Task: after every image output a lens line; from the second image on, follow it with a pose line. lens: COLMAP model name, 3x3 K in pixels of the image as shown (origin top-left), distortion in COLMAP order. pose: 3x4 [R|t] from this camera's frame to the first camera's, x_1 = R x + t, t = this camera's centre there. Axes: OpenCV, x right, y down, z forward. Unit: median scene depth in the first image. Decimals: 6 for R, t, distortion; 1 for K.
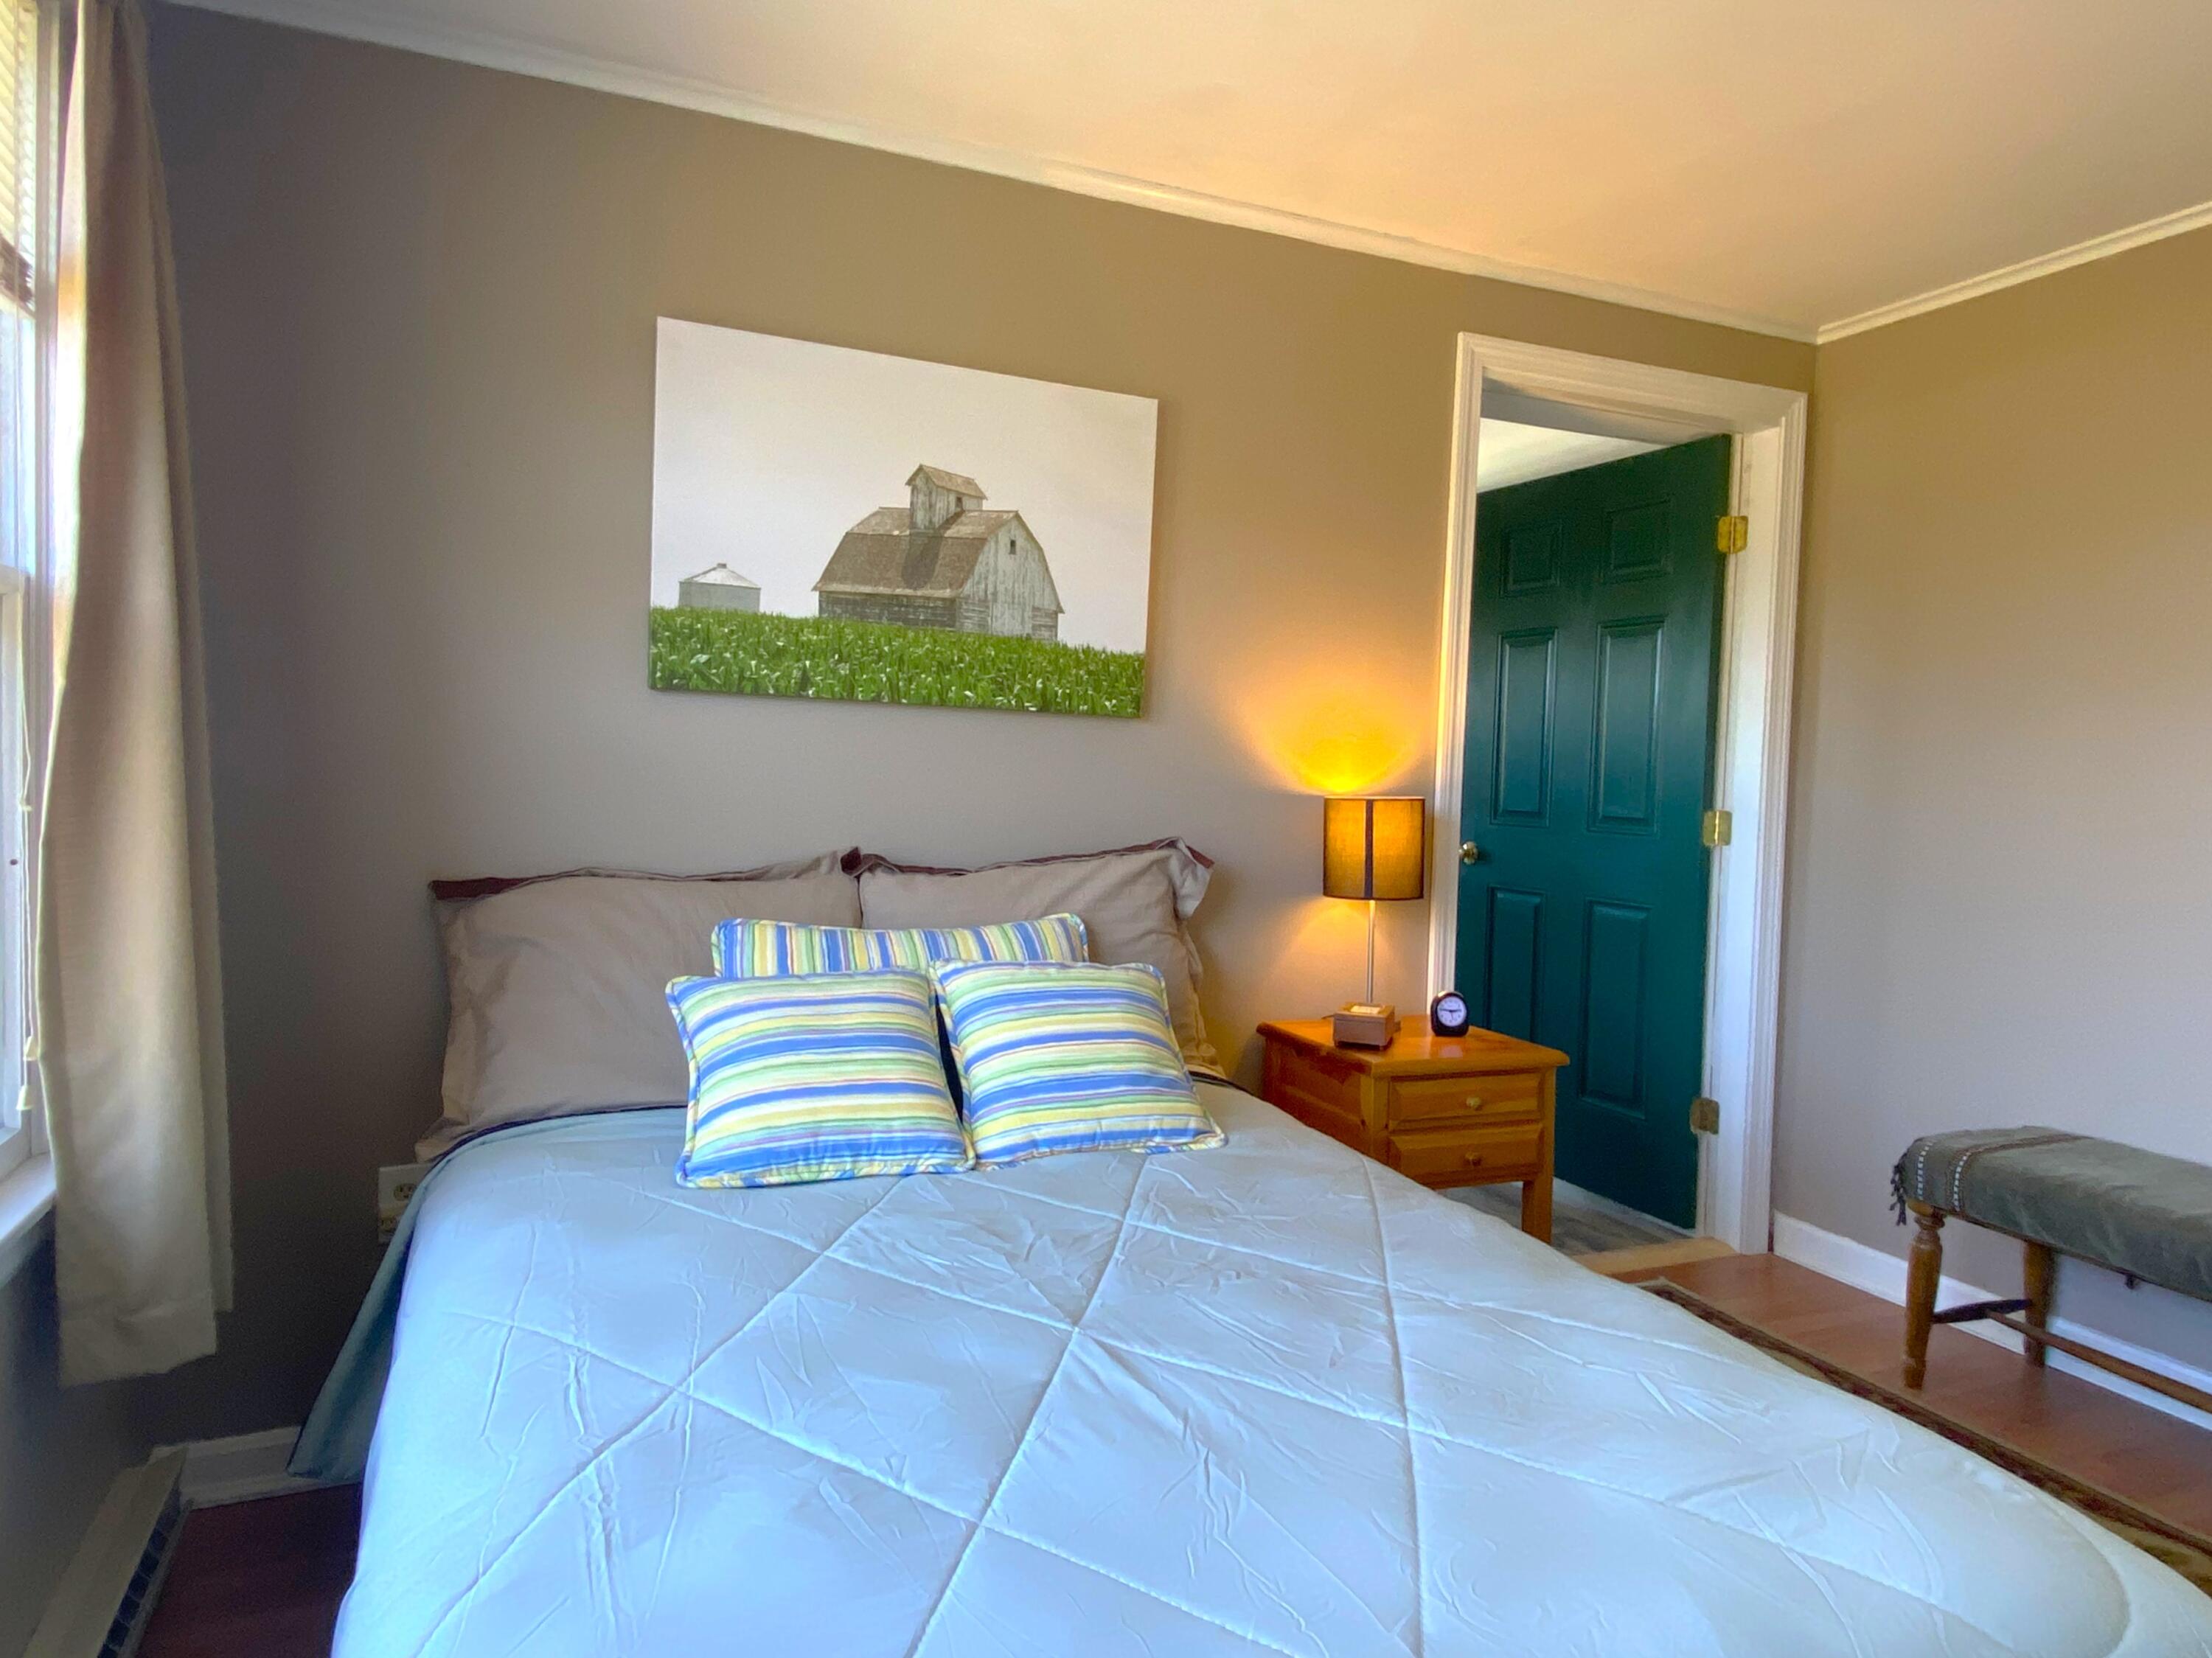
lens RADIAL K [[1285.9, 0, 1106.0], [0, 1285.9, 829.0], [0, 0, 1]] dist [0.000763, 0.000080]
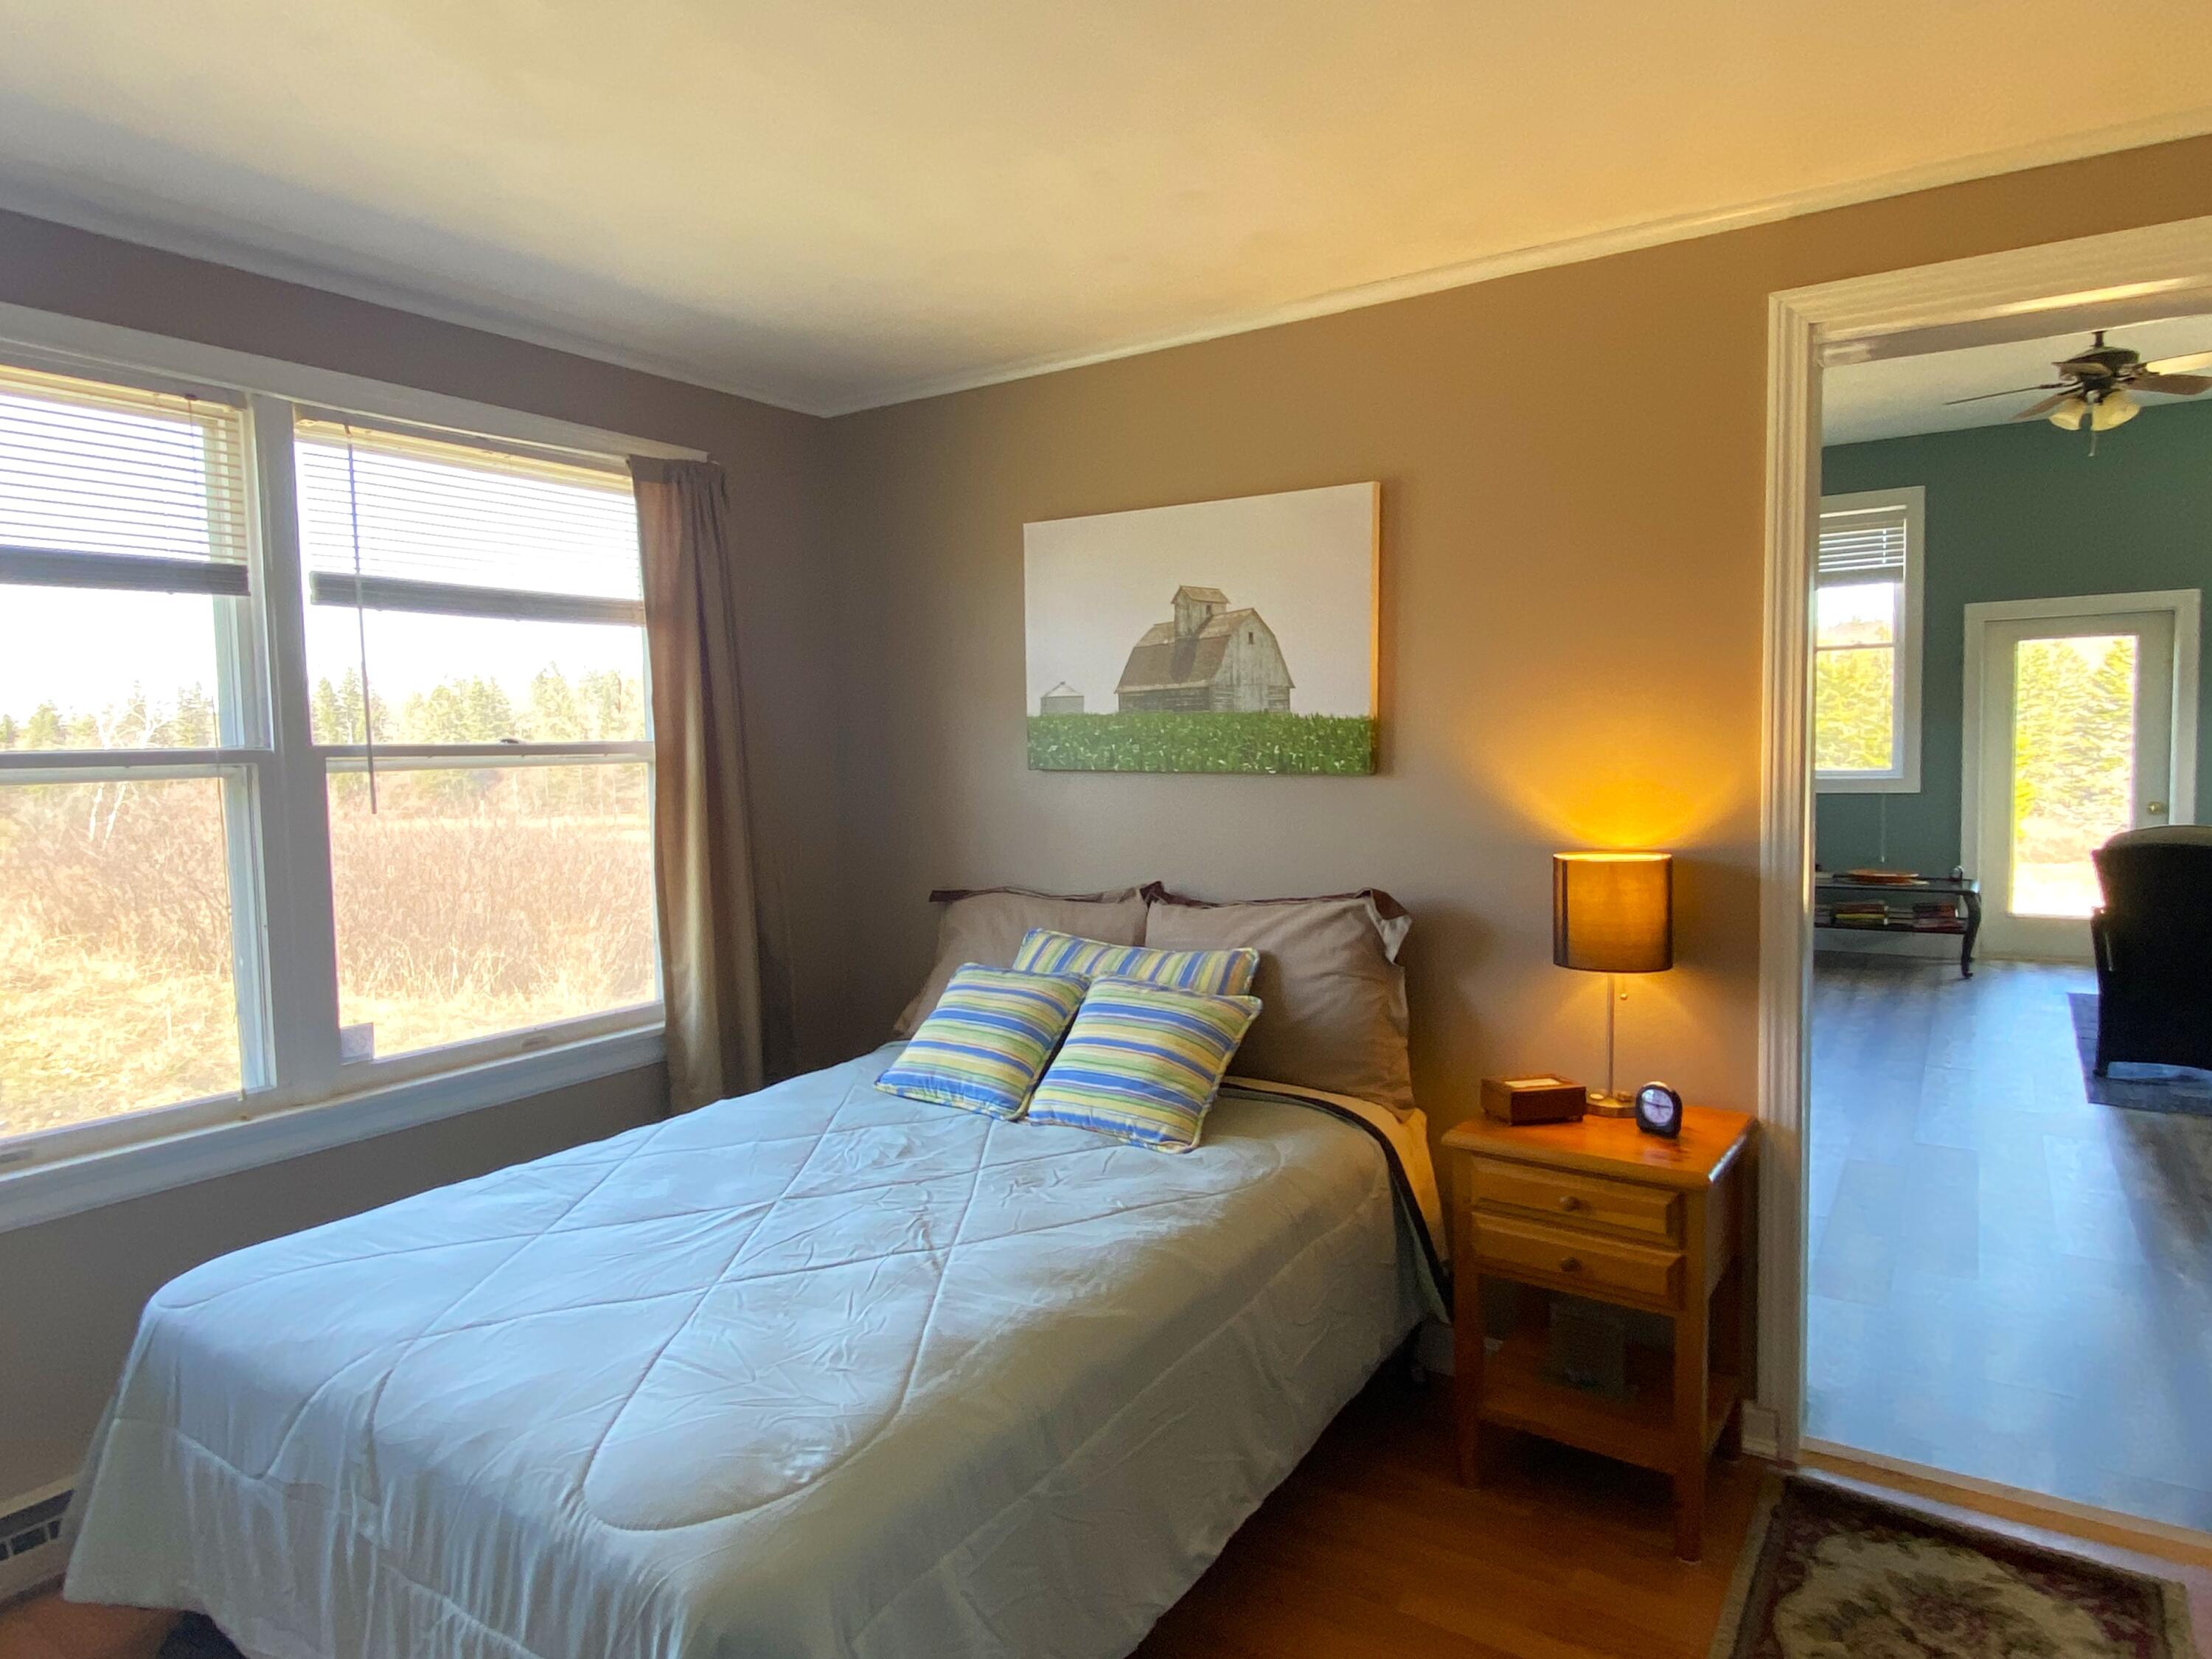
lens RADIAL K [[1219.0, 0, 1112.6], [0, 1219.0, 817.0], [0, 0, 1]] dist [0.000905, -0.020124]
pose [[0.566620, 0.009634, -0.823923, 0.820360], [-0.007562, 0.999950, 0.006492, -0.060797], [0.823944, 0.002552, 0.566665, 0.257250]]
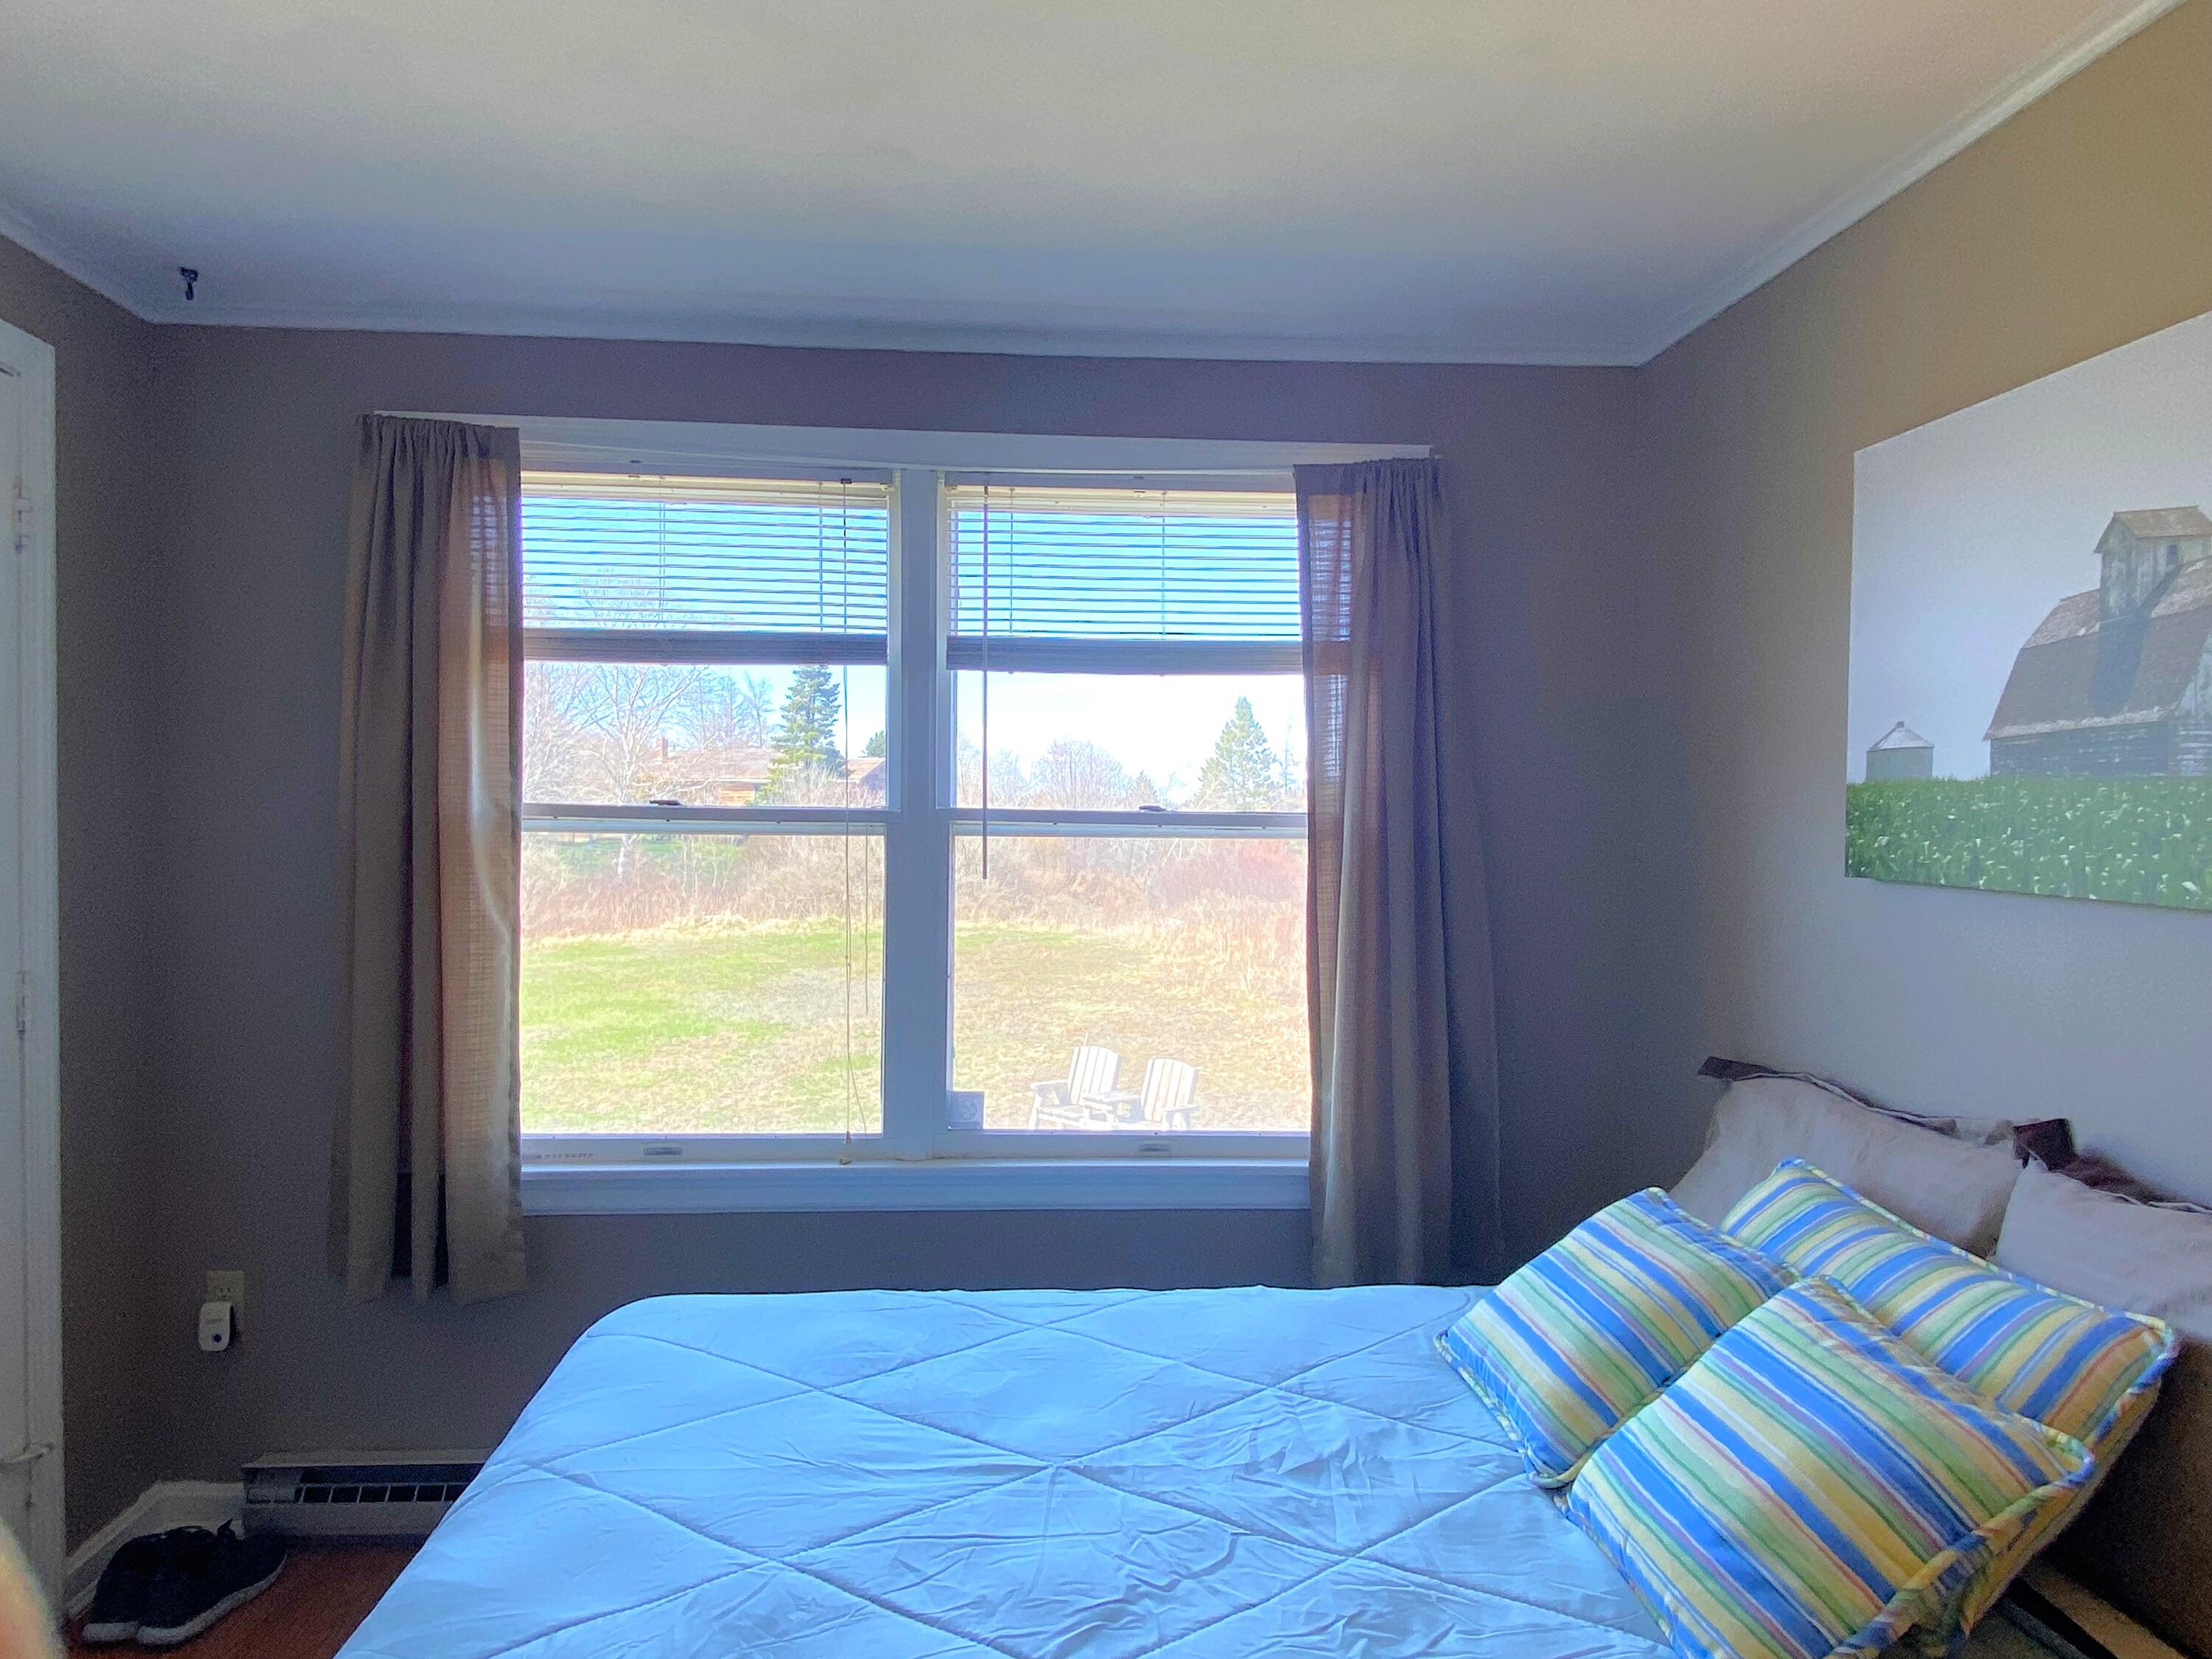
lens RADIAL K [[1284.9, 0, 1106.0], [0, 1284.9, 829.5], [0, 0, 1]] dist [0.122158, -0.100896]
pose [[-0.303358, -0.025163, -0.952544, 0.602967], [-0.071648, 0.997424, -0.003531, -0.096418], [0.950179, 0.067177, -0.304379, 0.746930]]
